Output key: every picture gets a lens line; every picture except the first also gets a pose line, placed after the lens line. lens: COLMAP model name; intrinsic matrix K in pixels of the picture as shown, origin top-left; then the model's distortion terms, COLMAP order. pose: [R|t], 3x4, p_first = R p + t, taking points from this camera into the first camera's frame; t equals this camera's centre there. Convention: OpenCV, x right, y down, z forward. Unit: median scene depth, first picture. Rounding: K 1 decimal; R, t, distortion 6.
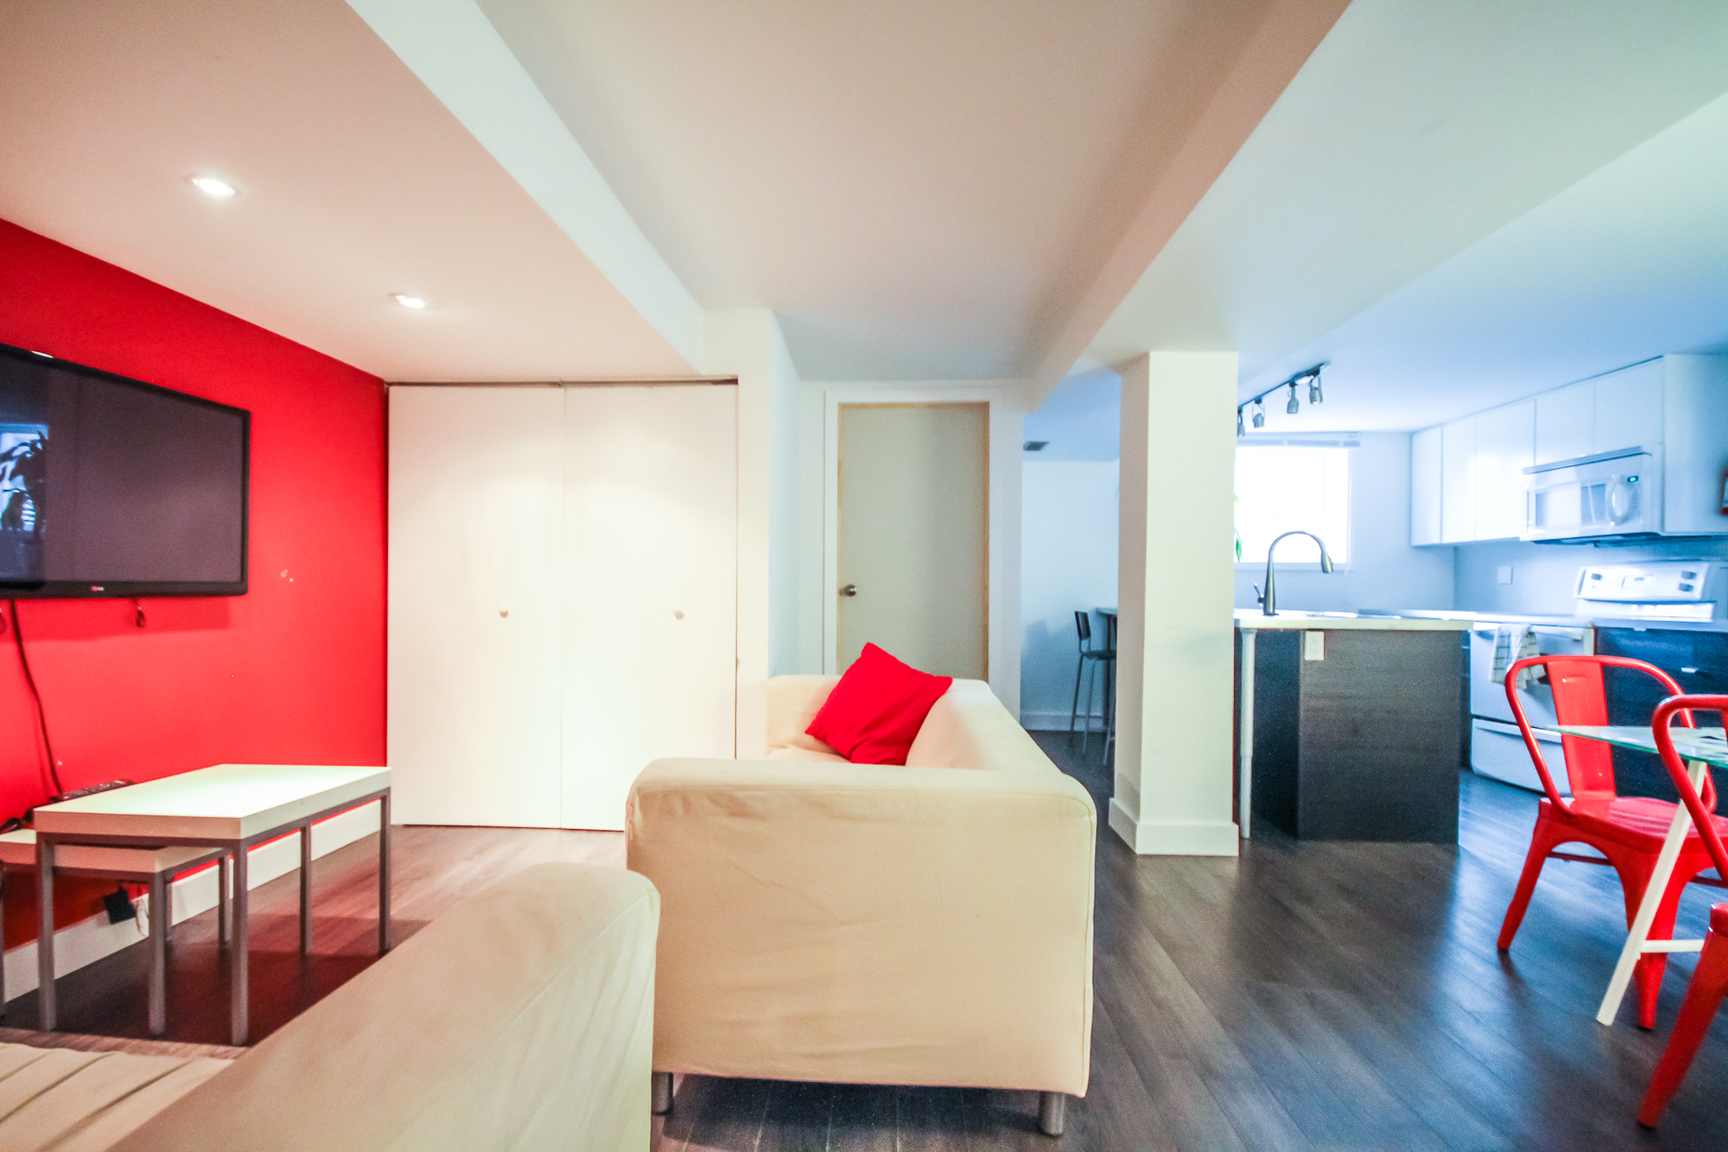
lens RADIAL K [[797.2, 0, 862.9], [0, 797.2, 582.4], [0, 0, 1]] dist [-0.001709, -0.000833]
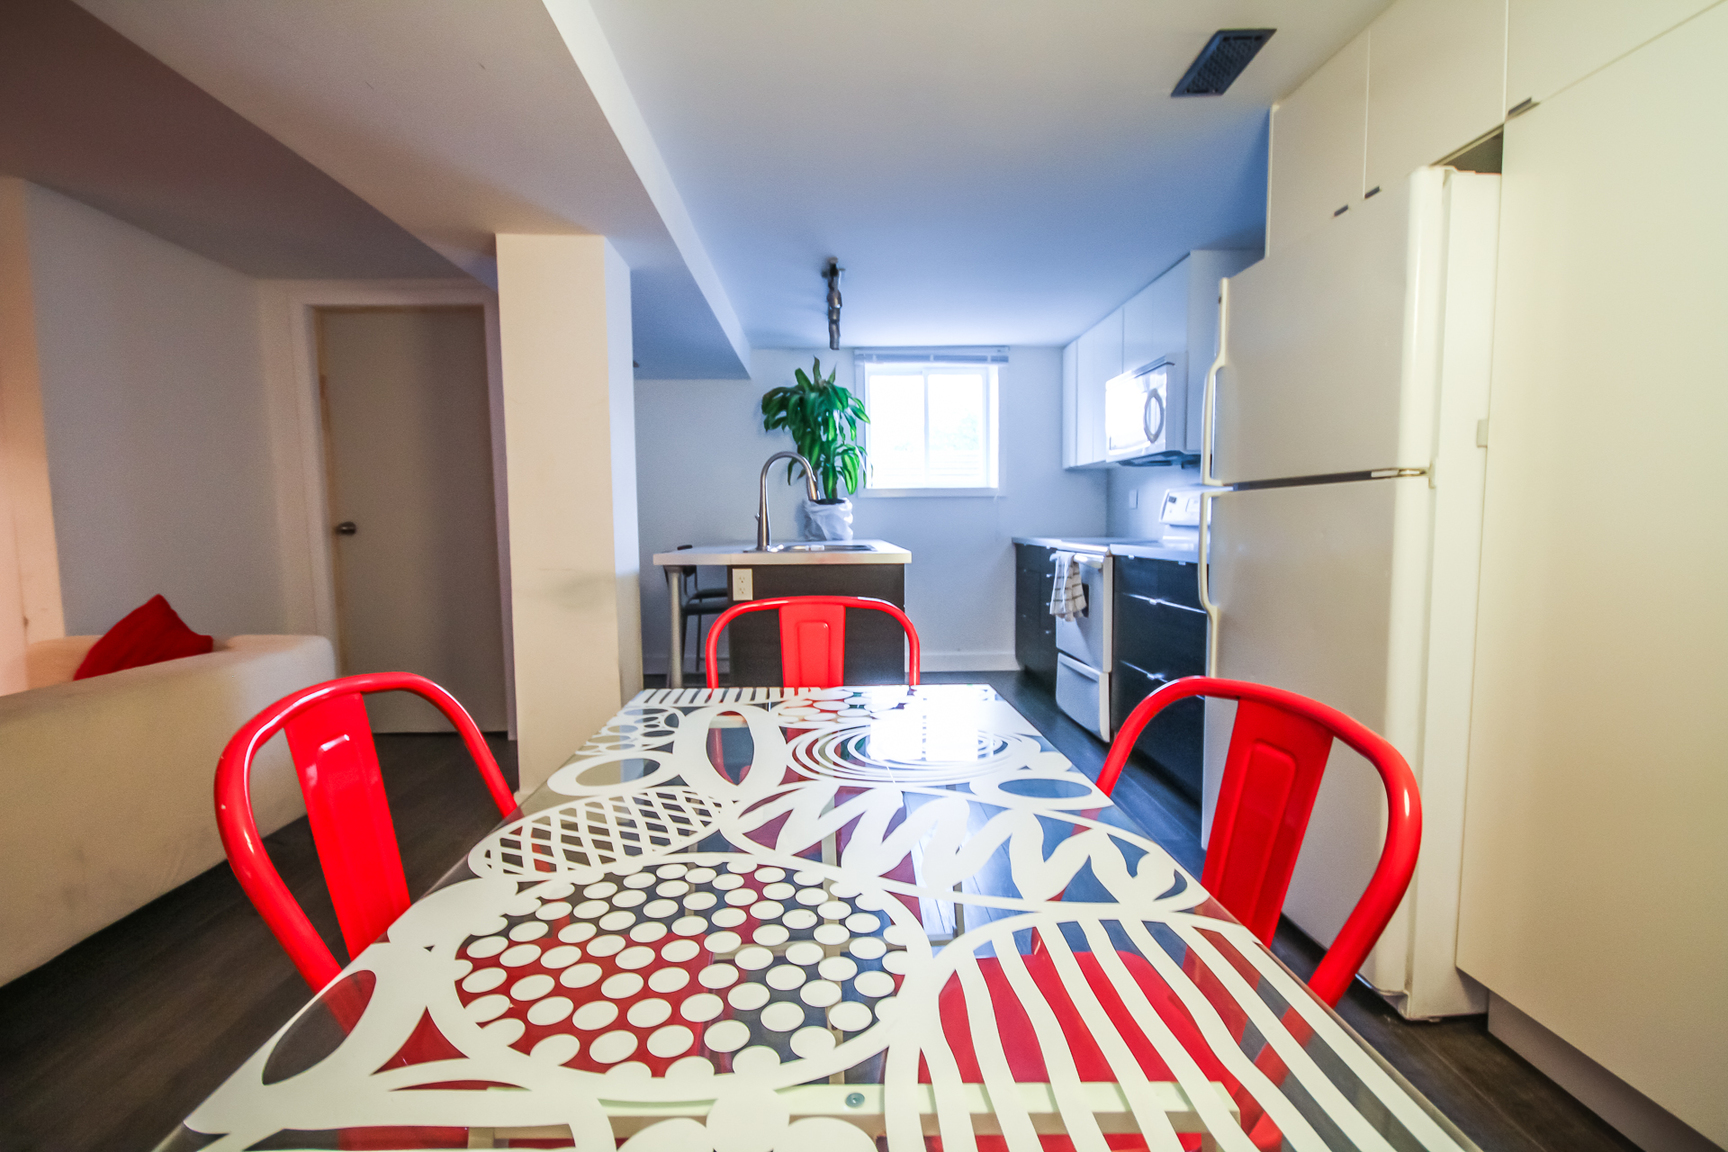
lens RADIAL K [[797.2, 0, 861.7], [0, 797.2, 579.1], [0, 0, 1]] dist [-0.001709, -0.000833]
pose [[0.996401, -0.023673, 0.081389, 0.475460], [0.016816, 0.996330, 0.083930, 0.000806], [-0.083077, -0.082259, 0.993142, 0.089989]]
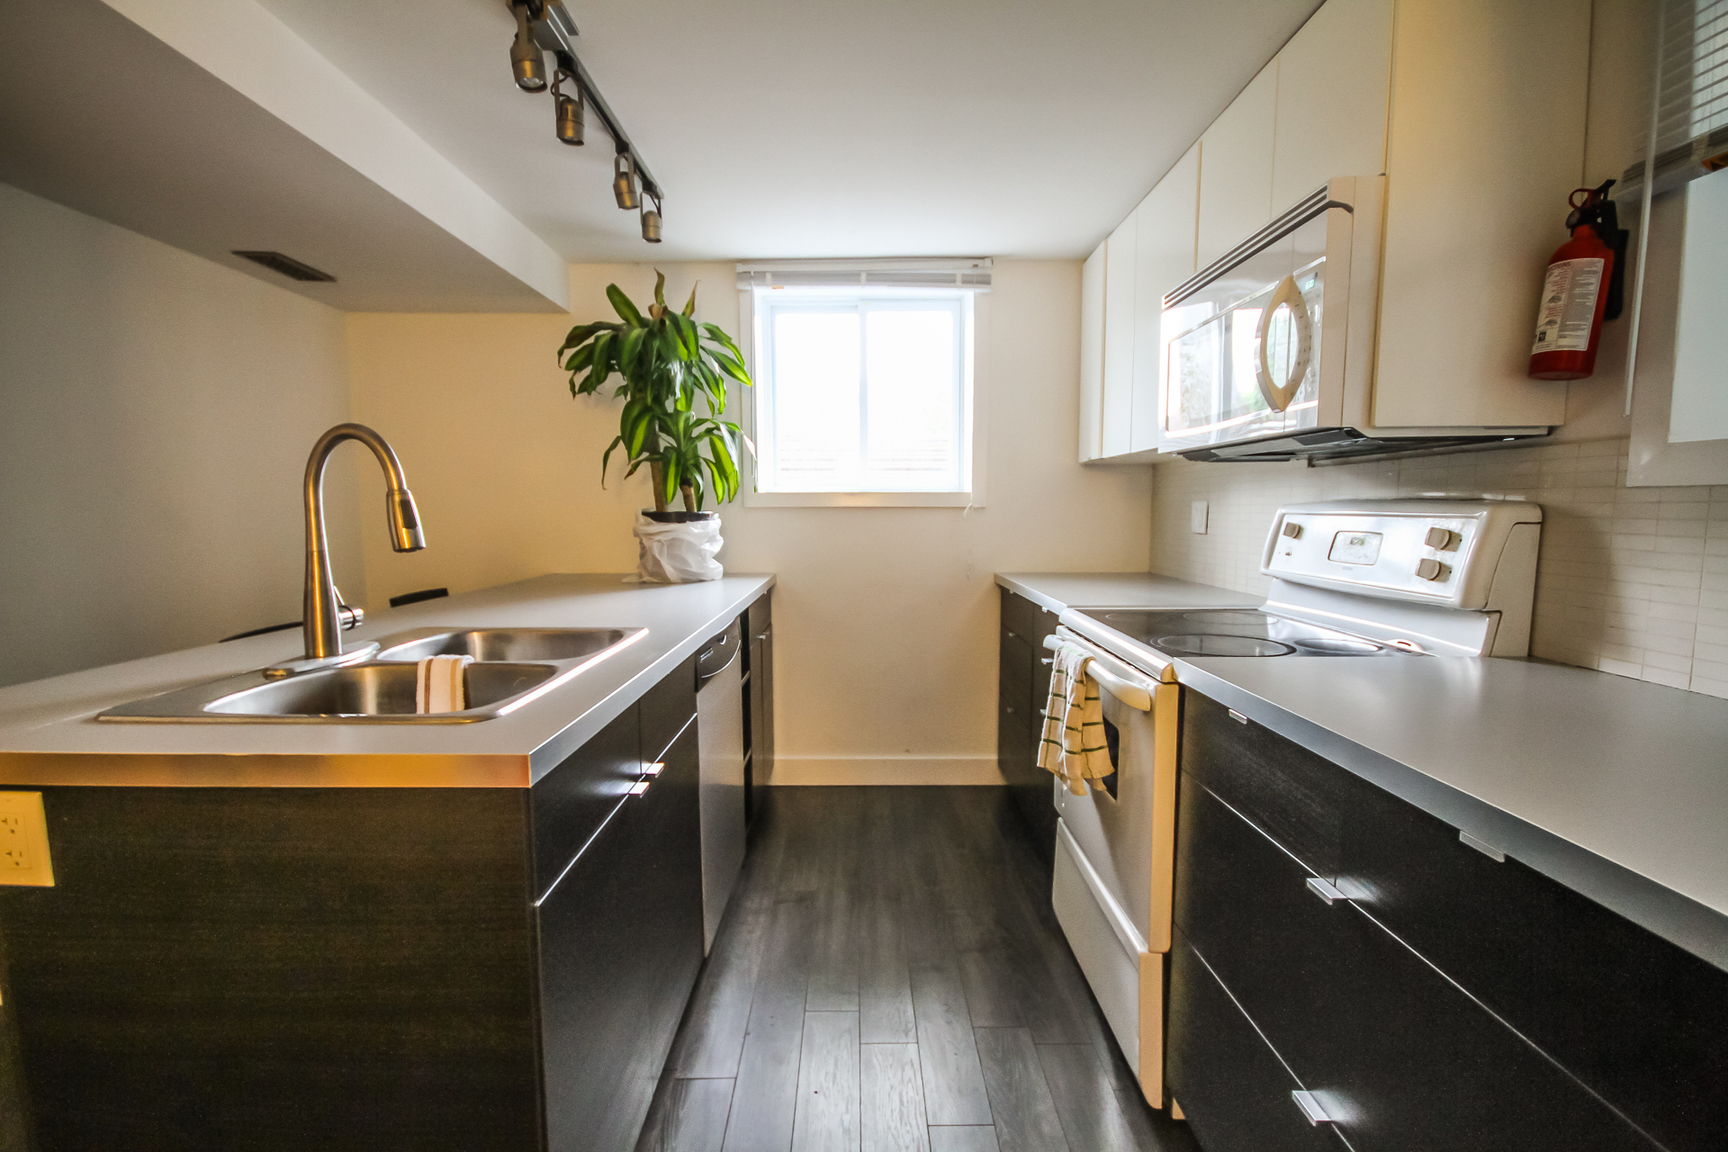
lens RADIAL K [[797.2, 0, 862.8], [0, 797.2, 583.1], [0, 0, 1]] dist [-0.001709, -0.000833]
pose [[0.998788, -0.014232, 0.047111, 0.645526], [0.009190, 0.994370, 0.105565, -0.028127], [-0.048348, -0.105004, 0.993296, 0.546086]]
